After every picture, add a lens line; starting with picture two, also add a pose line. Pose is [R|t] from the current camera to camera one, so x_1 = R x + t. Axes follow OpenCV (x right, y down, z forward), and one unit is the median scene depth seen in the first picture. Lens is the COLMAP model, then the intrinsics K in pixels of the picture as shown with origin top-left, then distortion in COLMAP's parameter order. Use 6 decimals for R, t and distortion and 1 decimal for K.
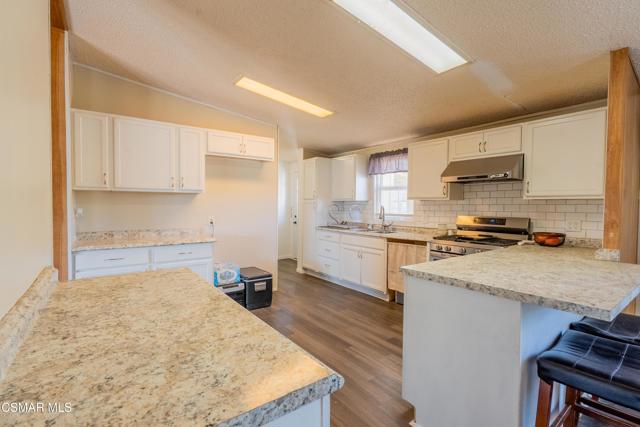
lens RADIAL K [[294.6, 0, 316.3], [0, 294.6, 213.9], [0, 0, 1]] dist [-0.001888, 0.000375]
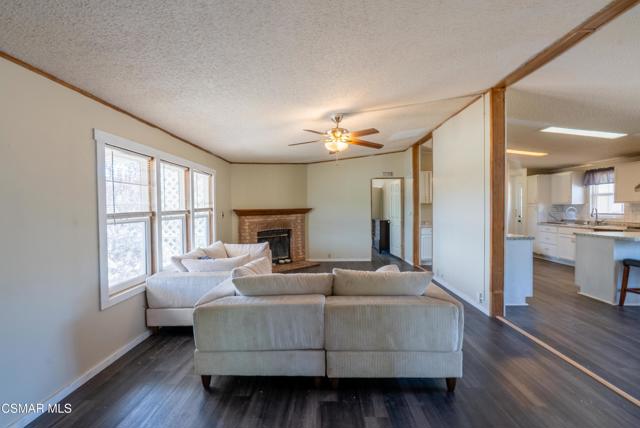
lens RADIAL K [[294.6, 0, 318.8], [0, 294.6, 212.3], [0, 0, 1]] dist [-0.001888, 0.000375]
pose [[0.791480, -0.007676, -0.611146, 0.048123], [-0.002354, 0.999875, -0.015607, 0.027178], [0.611190, 0.013791, 0.791364, -1.206433]]
